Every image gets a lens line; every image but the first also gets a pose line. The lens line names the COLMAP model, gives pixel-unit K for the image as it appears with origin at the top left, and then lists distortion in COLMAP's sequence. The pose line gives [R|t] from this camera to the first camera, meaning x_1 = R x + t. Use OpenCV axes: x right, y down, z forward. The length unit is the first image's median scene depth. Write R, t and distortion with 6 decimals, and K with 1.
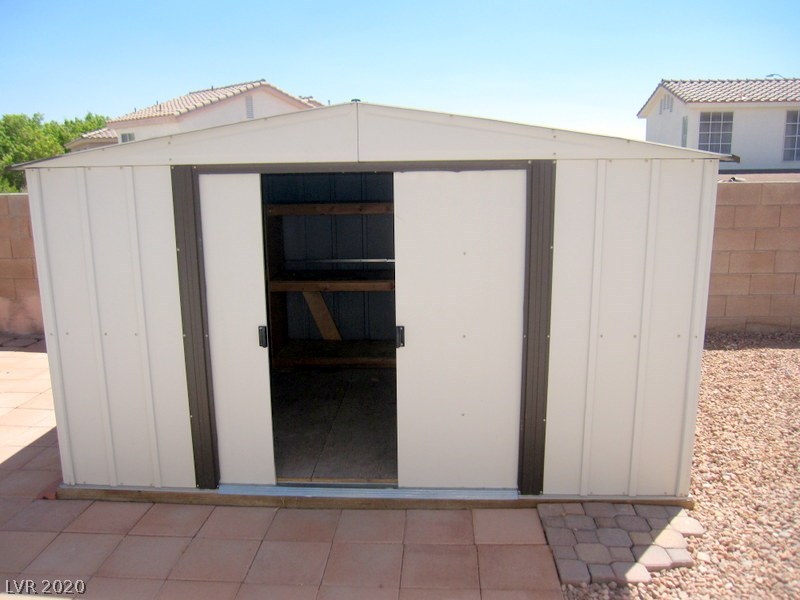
lens RADIAL K [[656.2, 0, 402.7], [0, 656.2, 299.4], [0, 0, 1]] dist [-0.082324, 0.053045]
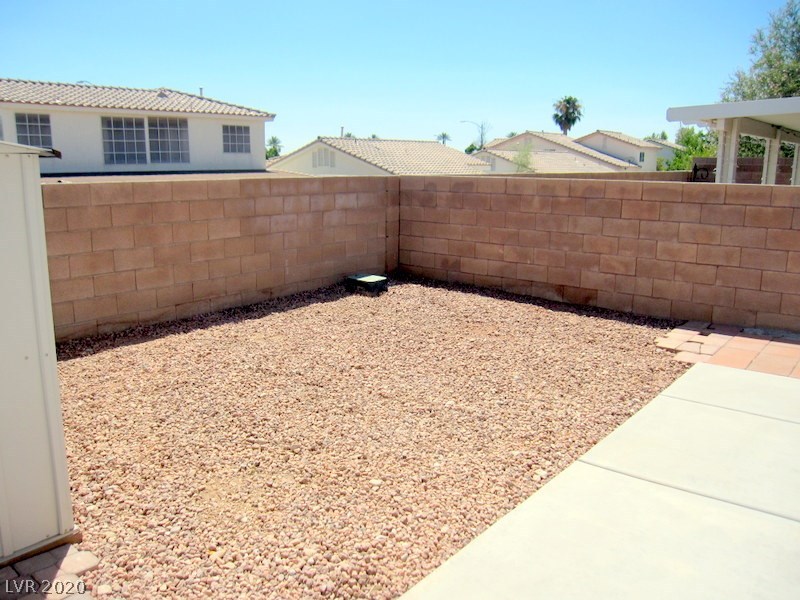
lens RADIAL K [[656.2, 0, 384.6], [0, 656.2, 304.7], [0, 0, 1]] dist [-0.082324, 0.053045]
pose [[0.599841, -0.149709, 0.785989, 0.039551], [0.148319, 0.986119, 0.074636, -0.005446], [-0.786252, 0.071808, 0.613719, 0.072274]]
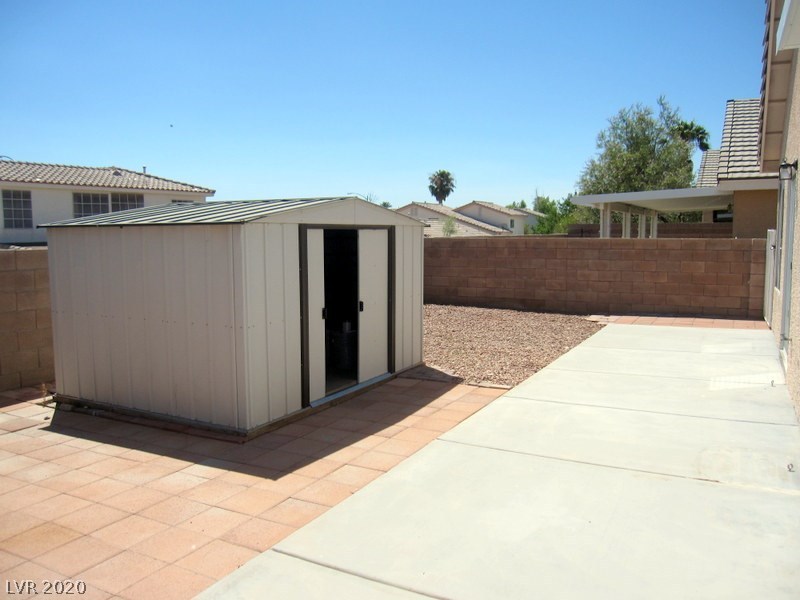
lens RADIAL K [[656.2, 0, 394.9], [0, 656.2, 302.6], [0, 0, 1]] dist [-0.082324, 0.053045]
pose [[0.418037, -0.083072, 0.904624, -1.723624], [0.183747, 0.982959, 0.005354, 0.049651], [-0.889653, 0.163983, 0.426178, -0.004229]]
